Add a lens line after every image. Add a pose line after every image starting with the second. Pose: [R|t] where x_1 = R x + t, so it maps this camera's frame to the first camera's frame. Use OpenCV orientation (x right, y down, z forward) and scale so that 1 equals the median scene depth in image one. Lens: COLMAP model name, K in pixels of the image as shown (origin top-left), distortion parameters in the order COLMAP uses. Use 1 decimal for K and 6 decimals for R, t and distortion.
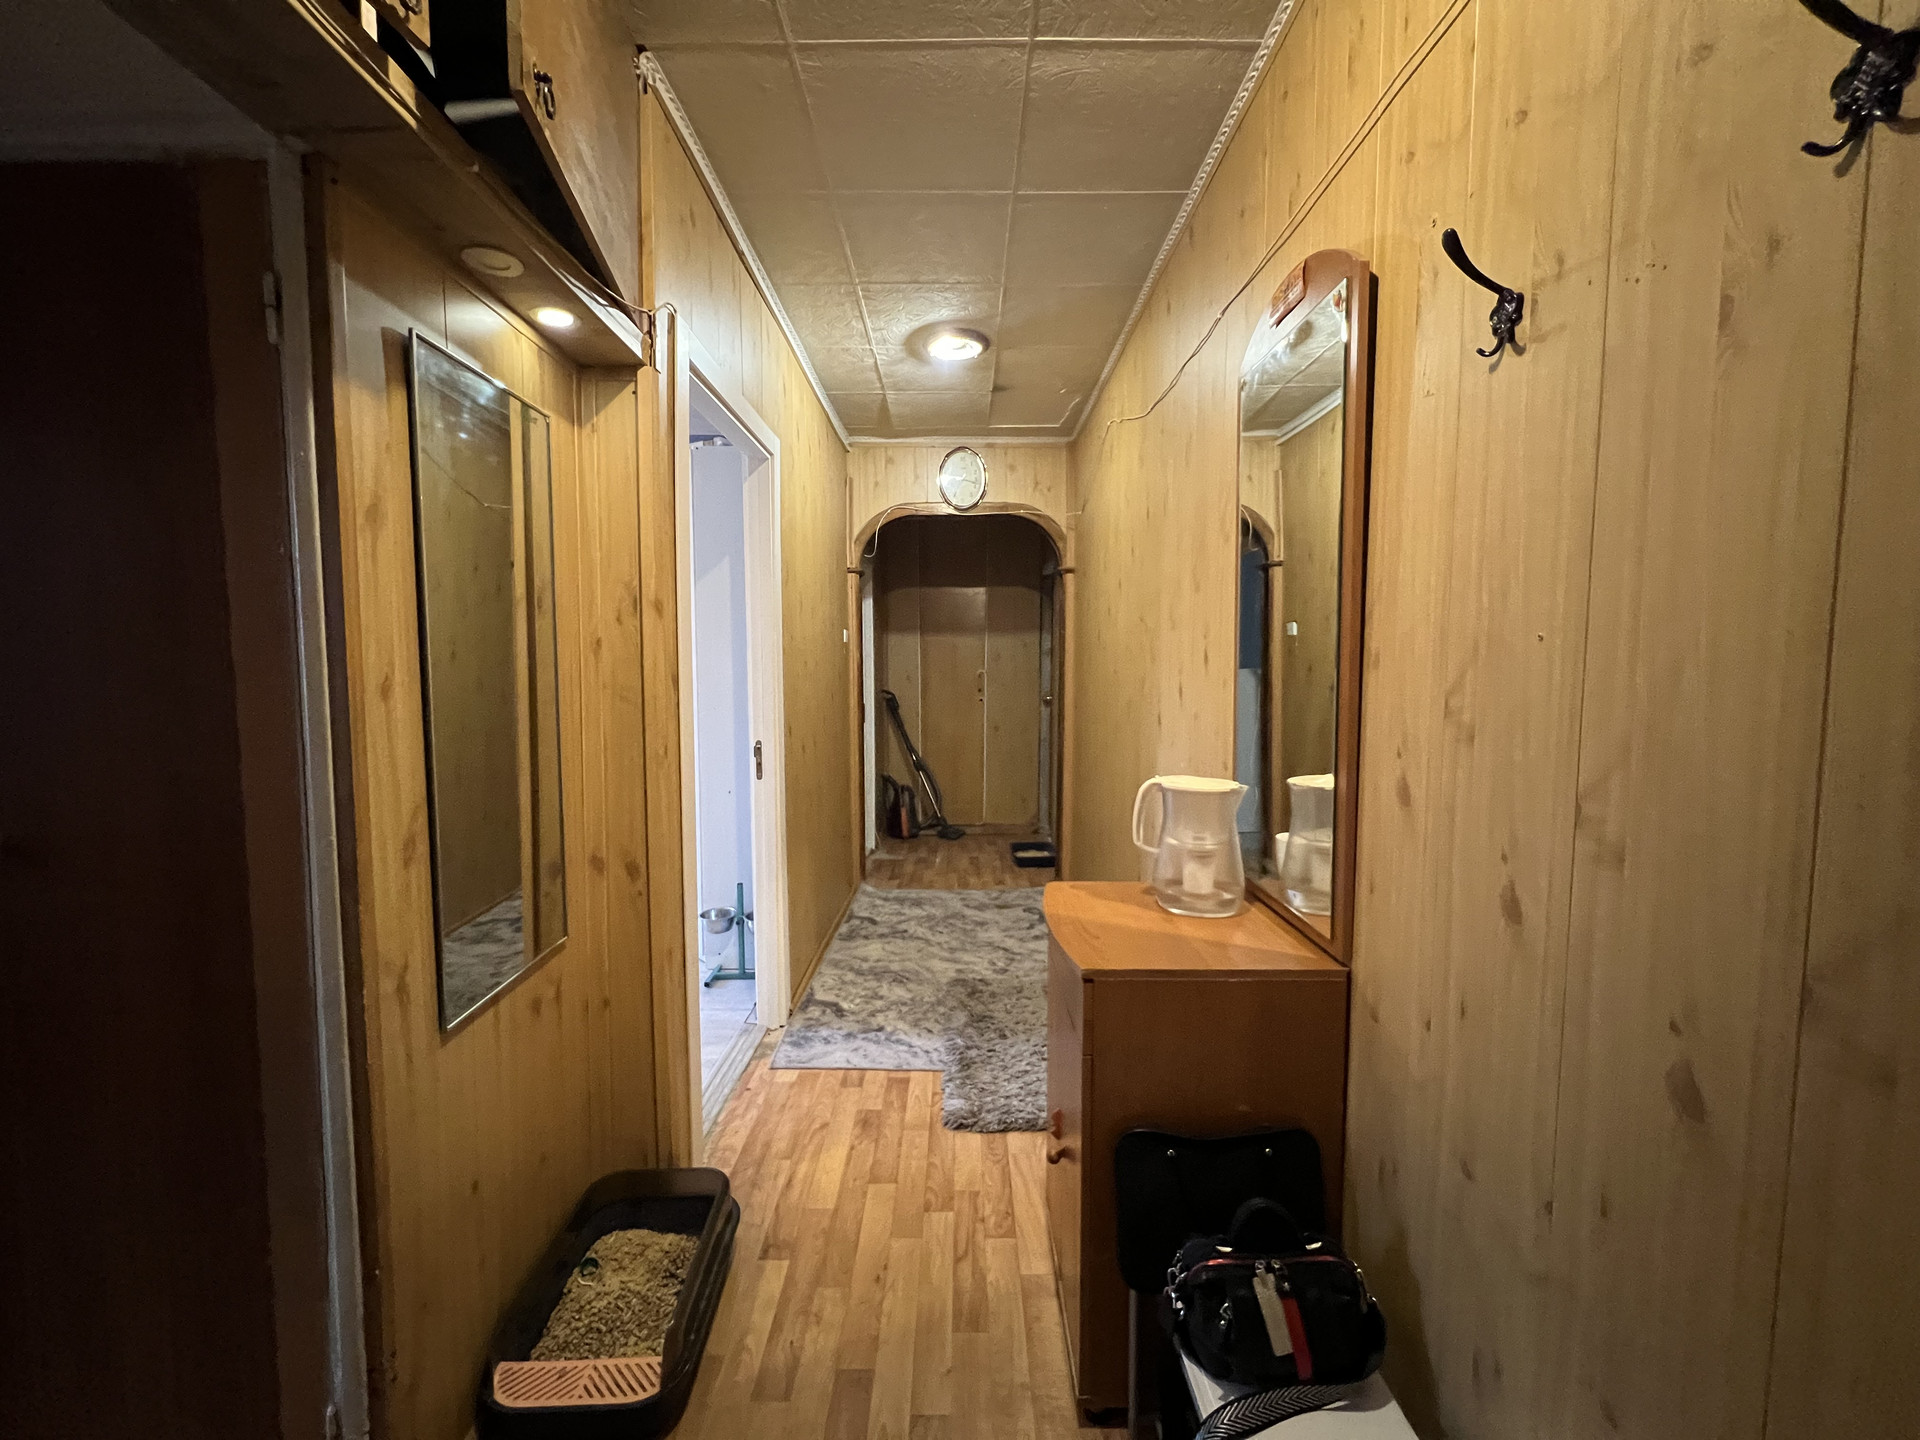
lens RADIAL K [[761.1, 0, 960.0], [0, 761.1, 720.0], [0, 0, 1]] dist [0.000427, 0.000039]
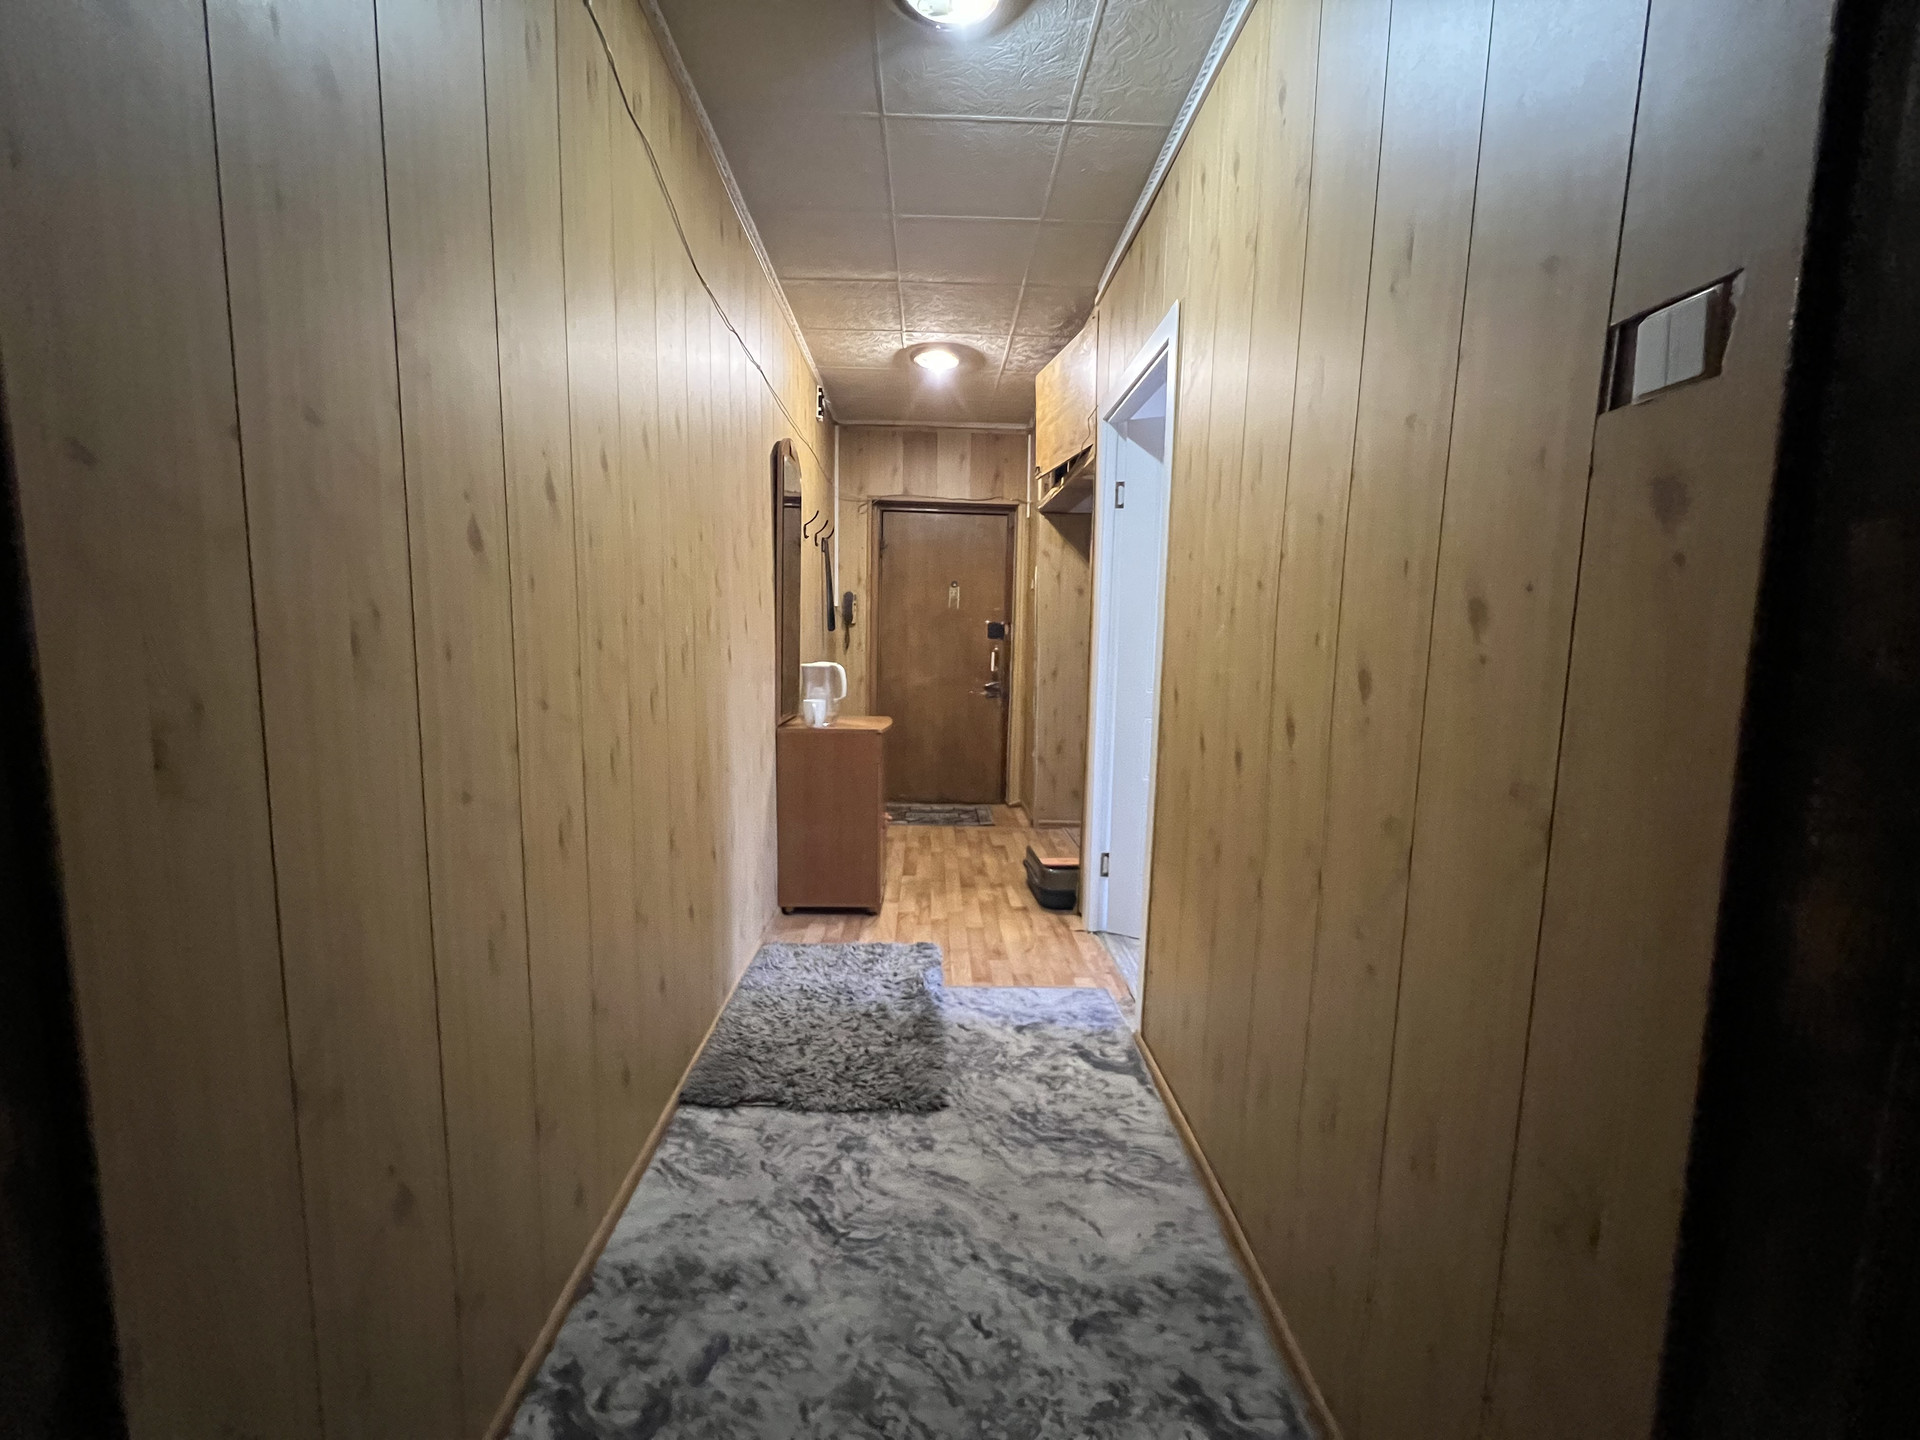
lens RADIAL K [[766.5, 0, 955.9], [0, 766.5, 716.4], [0, 0, 1]] dist [-0.000624, 0.000039]
pose [[-0.999291, -0.012688, -0.035453, 0.002304], [-0.018822, 0.983766, 0.178469, -0.091168], [0.032613, 0.179009, -0.983307, 1.738970]]
